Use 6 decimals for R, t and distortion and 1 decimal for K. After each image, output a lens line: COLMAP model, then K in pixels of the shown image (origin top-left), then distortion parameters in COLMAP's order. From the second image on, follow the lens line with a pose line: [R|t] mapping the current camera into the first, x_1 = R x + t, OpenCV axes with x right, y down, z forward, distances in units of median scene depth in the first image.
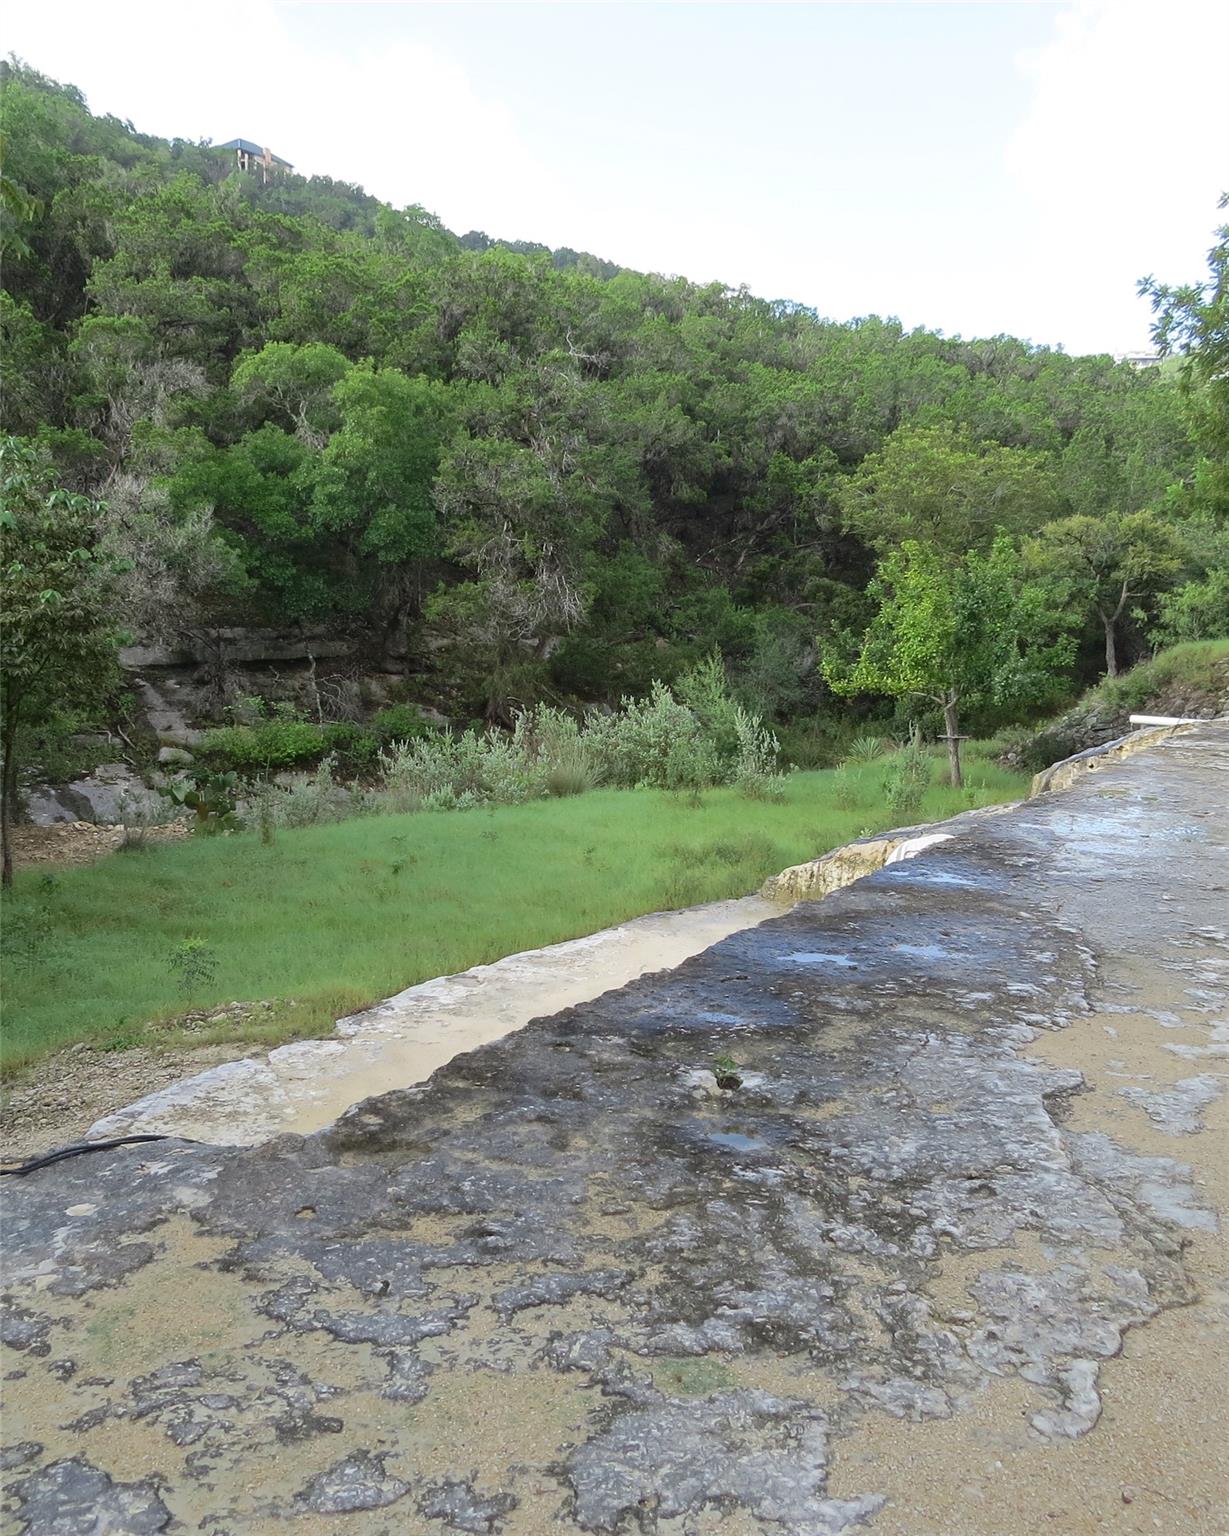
lens RADIAL K [[1427.9, 0, 603.5], [0, 1427.9, 756.6], [0, 0, 1]] dist [-0.035947, 0.000000]
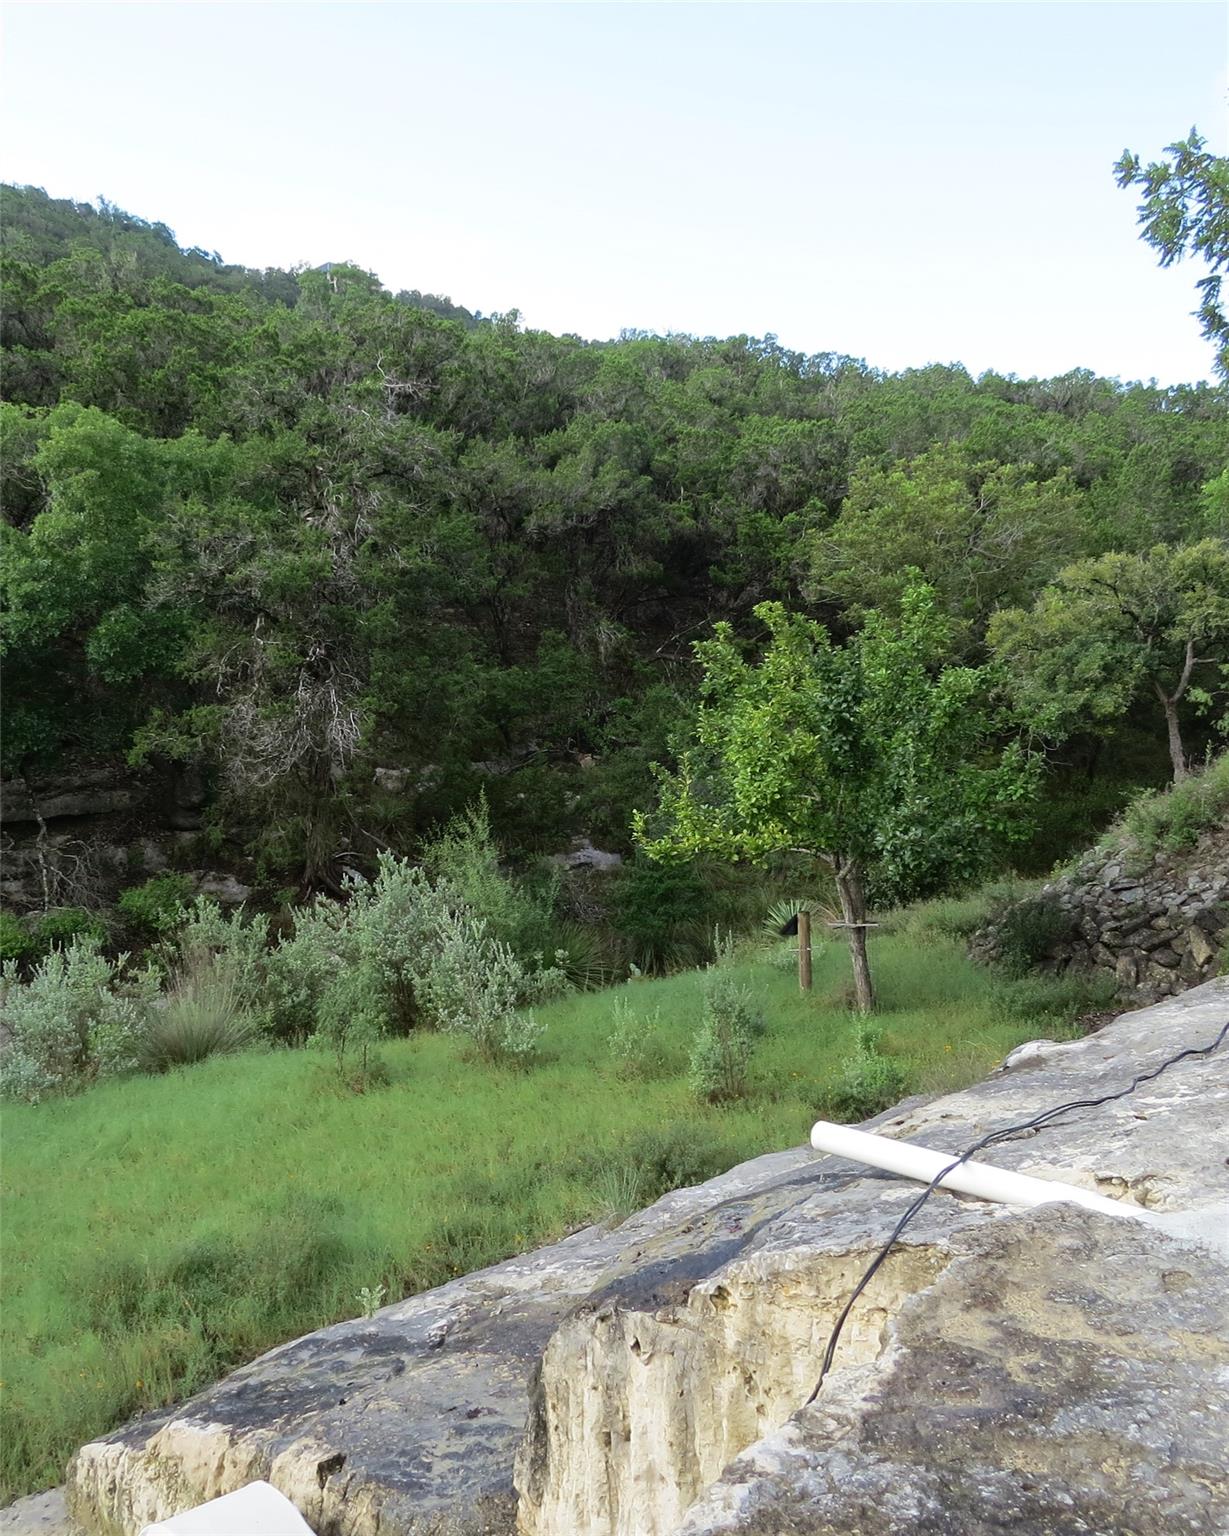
lens RADIAL K [[1427.9, 0, 609.4], [0, 1427.9, 760.2], [0, 0, 1]] dist [-0.035947, 0.000000]
pose [[0.994032, -0.057318, -0.092821, 0.137853], [0.051284, 0.996492, -0.066136, -0.032561], [0.096287, 0.060981, 0.993484, 0.269099]]
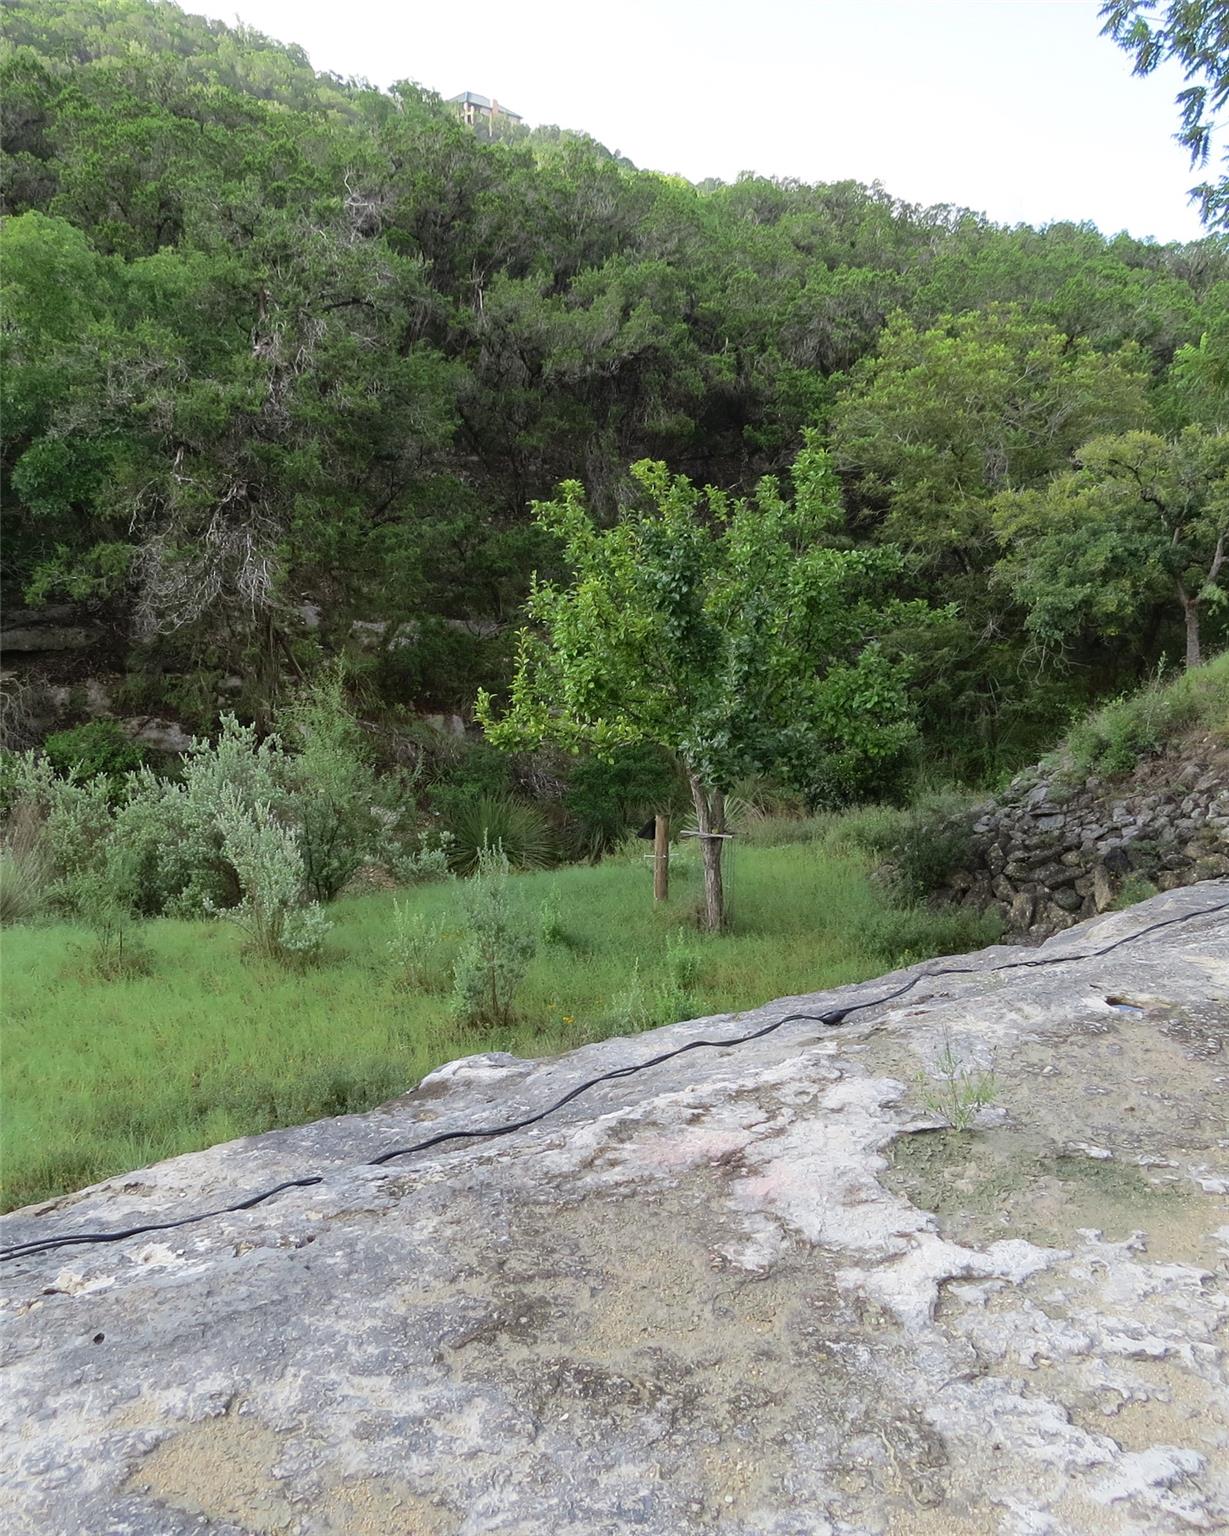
lens RADIAL K [[1427.9, 0, 614.5], [0, 1427.9, 768.6], [0, 0, 1]] dist [-0.035947, 0.000000]
pose [[0.984506, 0.022812, -0.173860, 0.205211], [-0.016923, 0.999234, 0.035280, -0.038030], [0.174532, -0.031791, 0.984138, 0.323555]]
